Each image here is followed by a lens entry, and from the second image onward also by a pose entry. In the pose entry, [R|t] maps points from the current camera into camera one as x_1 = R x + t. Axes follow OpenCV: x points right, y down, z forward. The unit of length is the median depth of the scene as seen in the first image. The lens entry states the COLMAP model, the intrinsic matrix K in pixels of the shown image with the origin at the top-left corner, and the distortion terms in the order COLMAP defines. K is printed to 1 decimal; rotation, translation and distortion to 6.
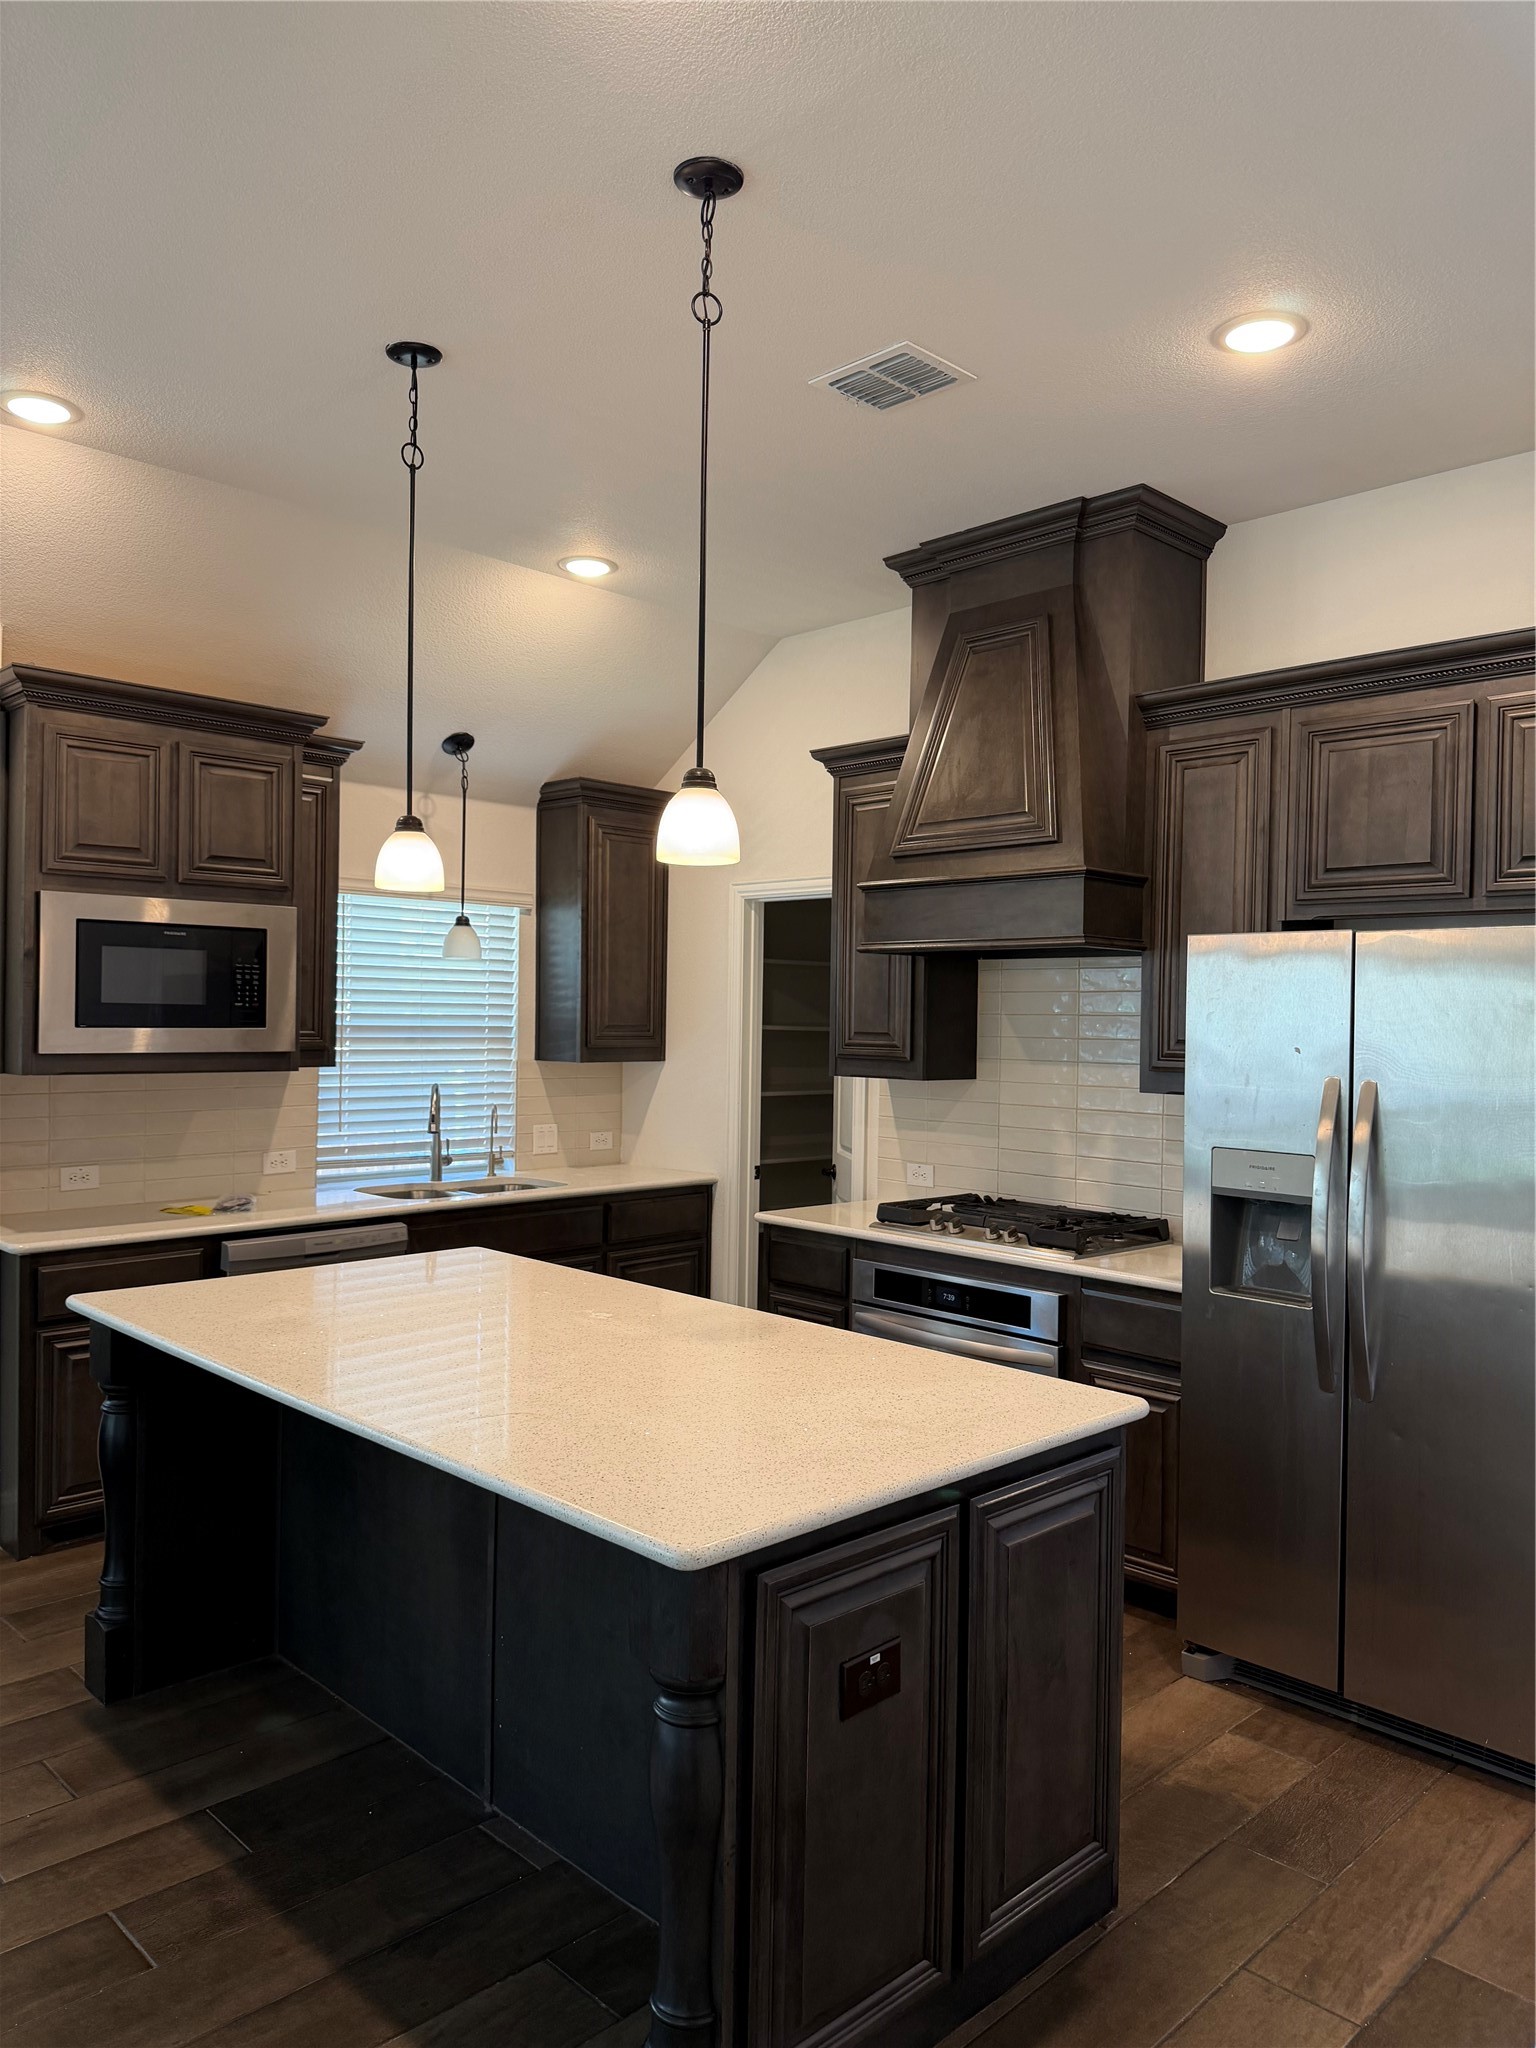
lens RADIAL K [[1439.9, 0, 772.9], [0, 1439.9, 1023.1], [0, 0, 1]] dist [0.096814, -0.141898]
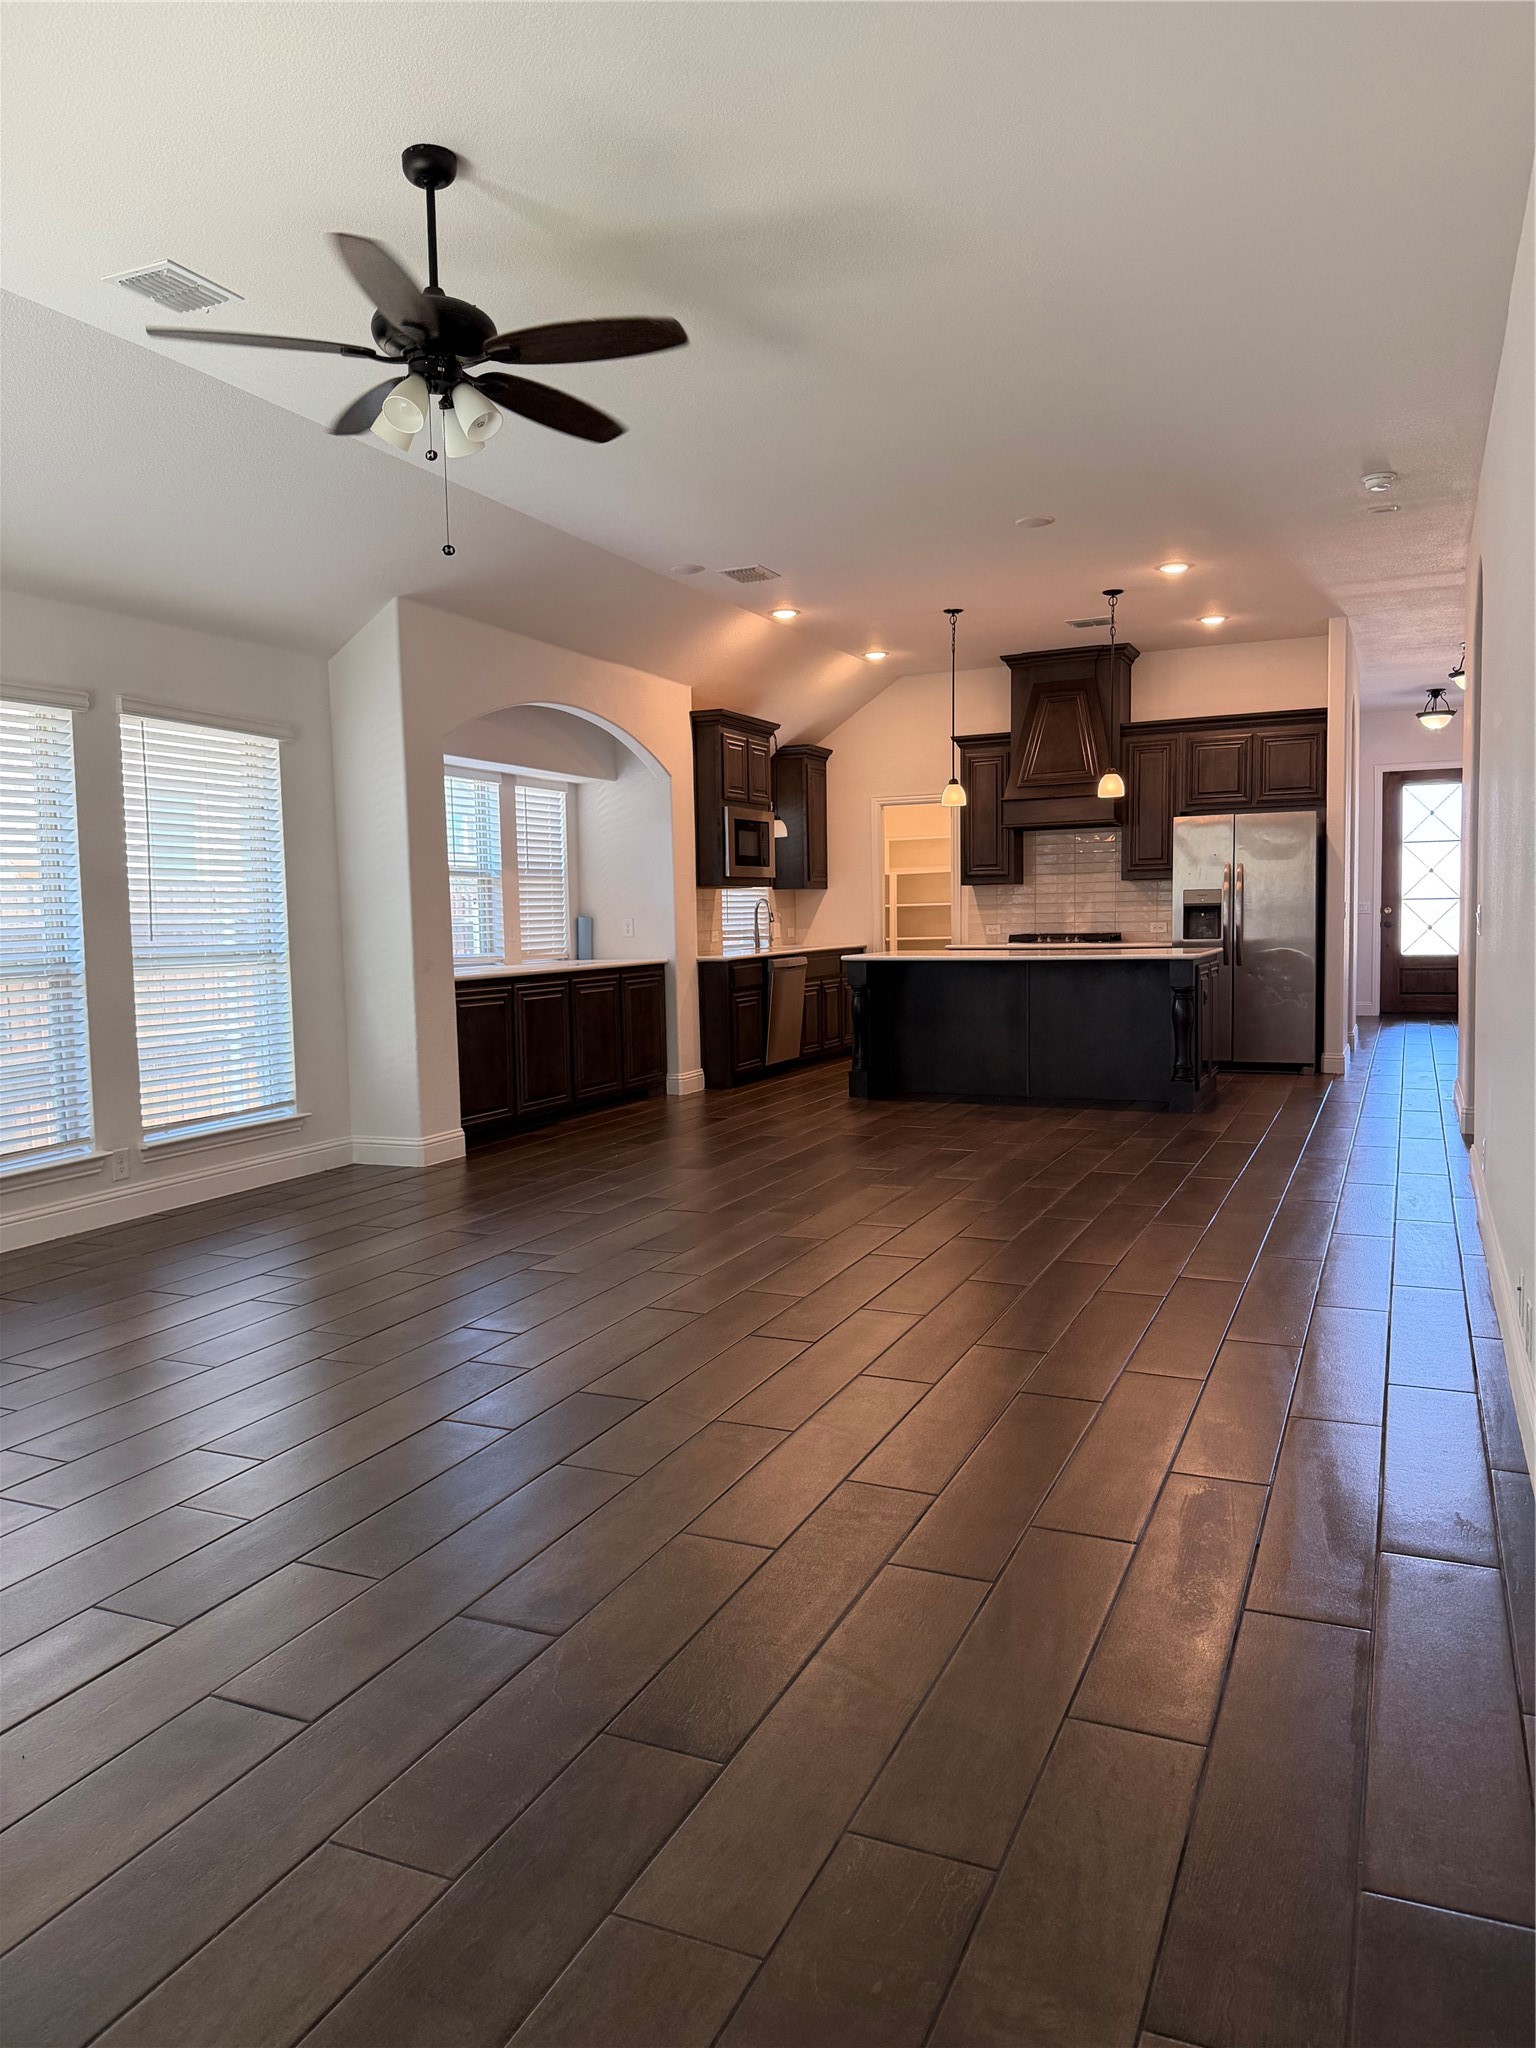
lens RADIAL K [[1439.9, 0, 772.9], [0, 1439.9, 1023.1], [0, 0, 1]] dist [0.096814, -0.141898]
pose [[0.928524, -0.062132, 0.366036, -1.121015], [0.035823, 0.996291, 0.078239, 0.066991], [-0.369540, -0.059534, 0.927306, -1.024122]]
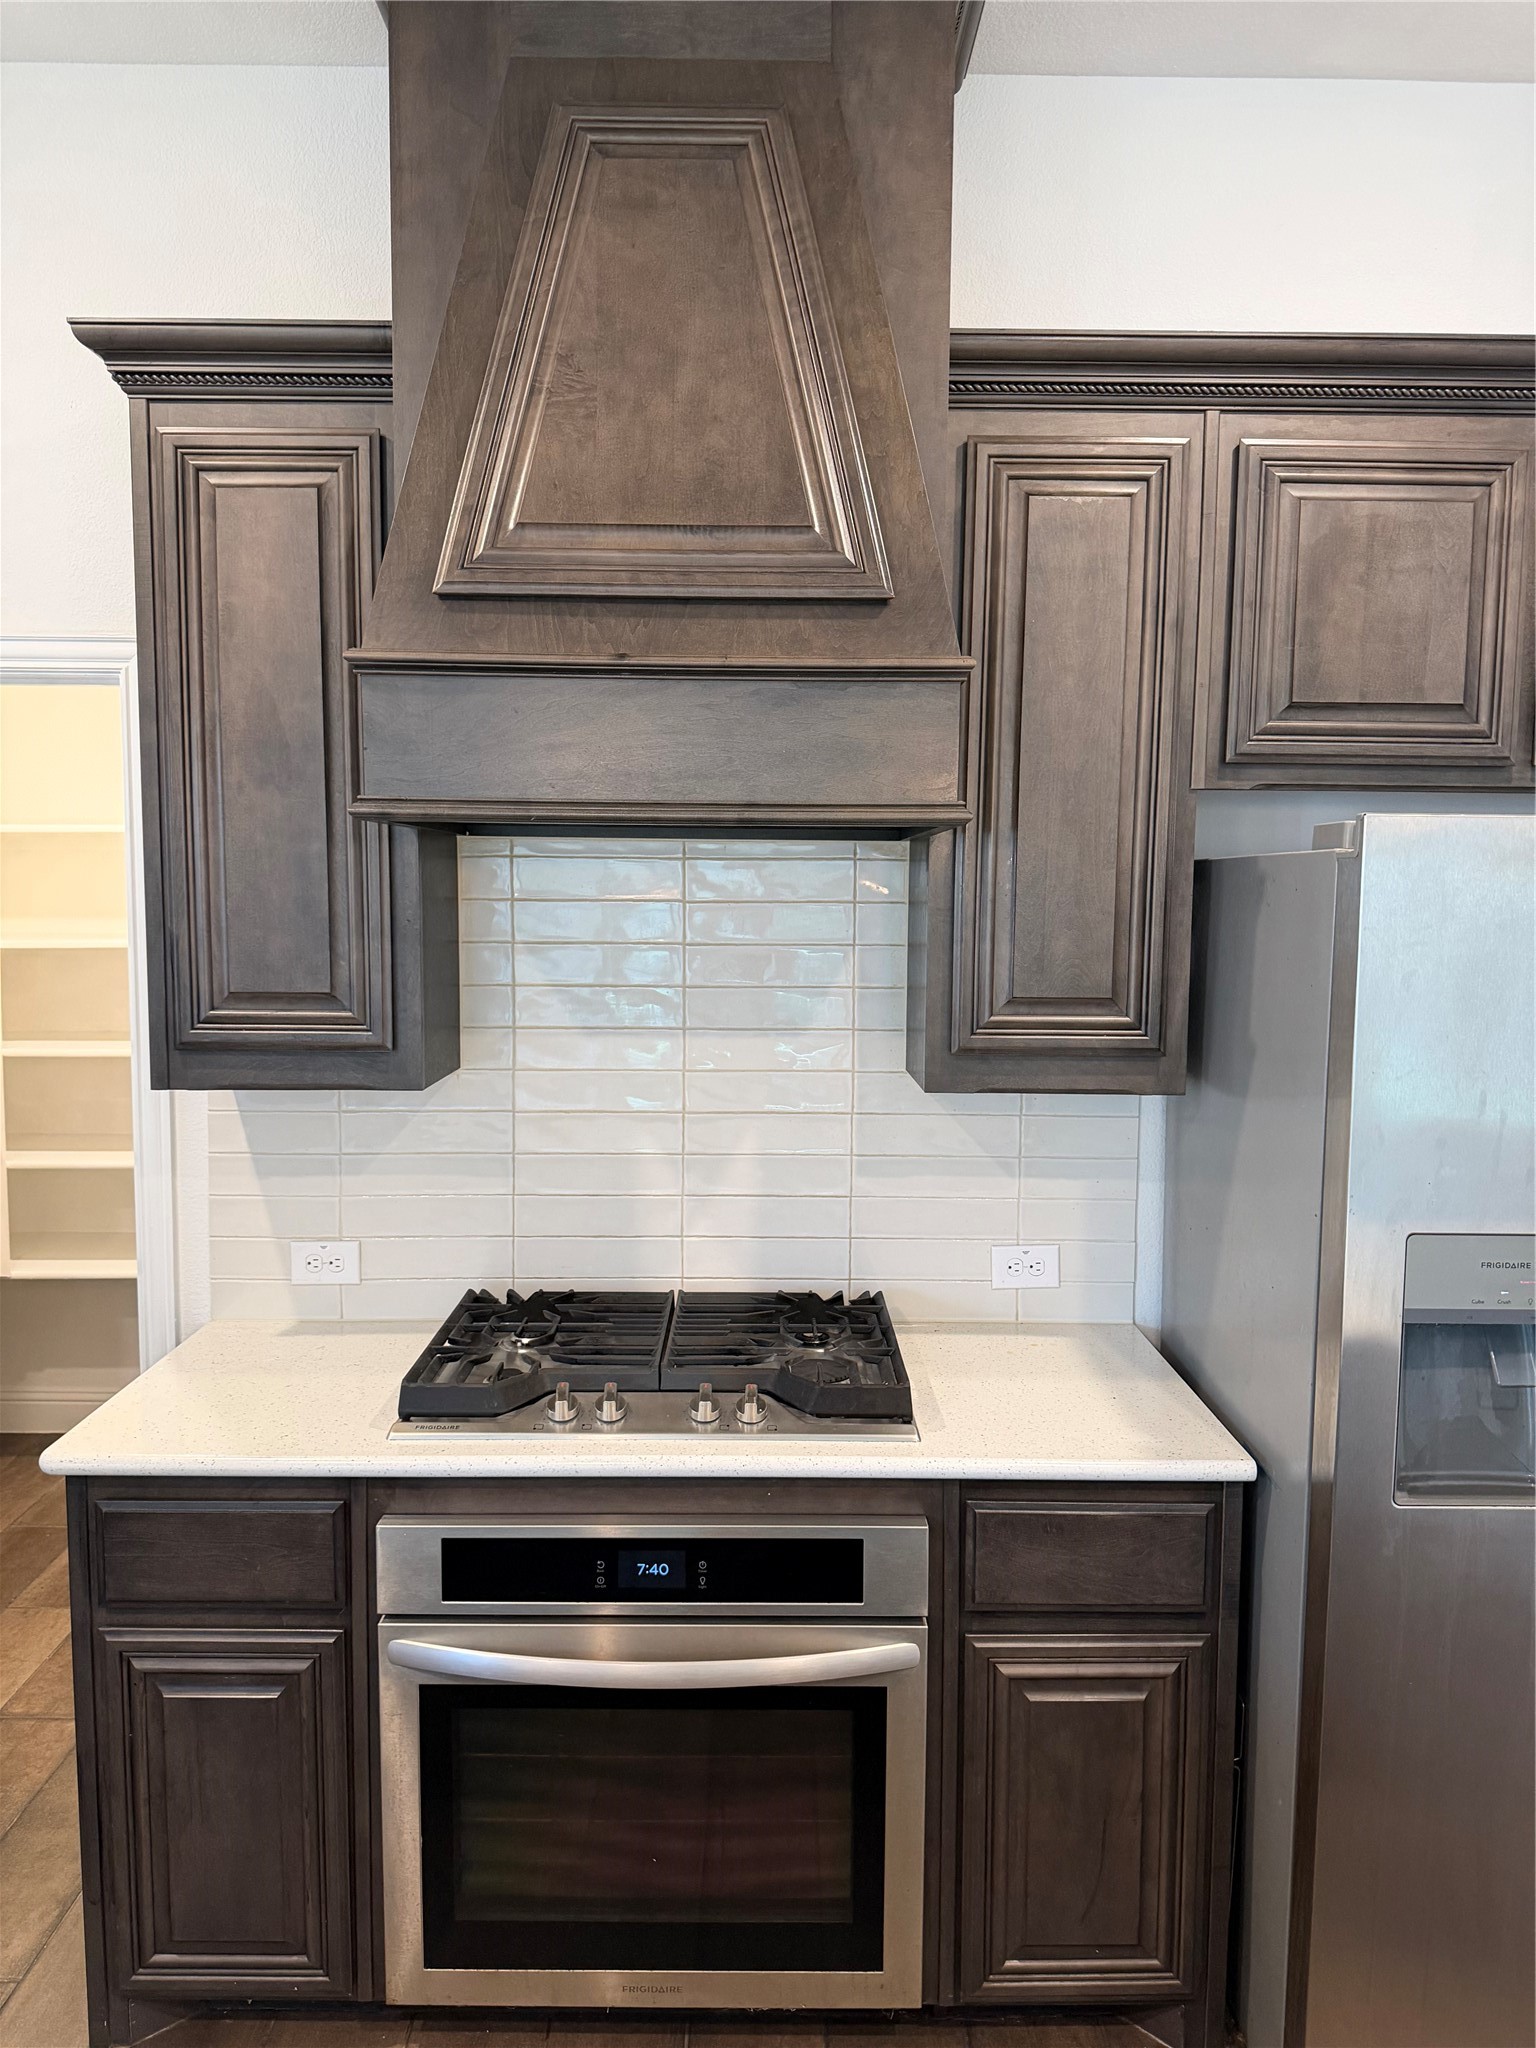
lens RADIAL K [[1411.0, 0, 768.0], [0, 1411.0, 1024.0], [0, 0, 1]] dist [0.135975, -0.221379]
pose [[0.693834, -0.076540, 0.716056, -0.152920], [0.005527, 0.994872, 0.100987, -0.029316], [-0.720113, -0.066111, 0.690700, 0.593208]]
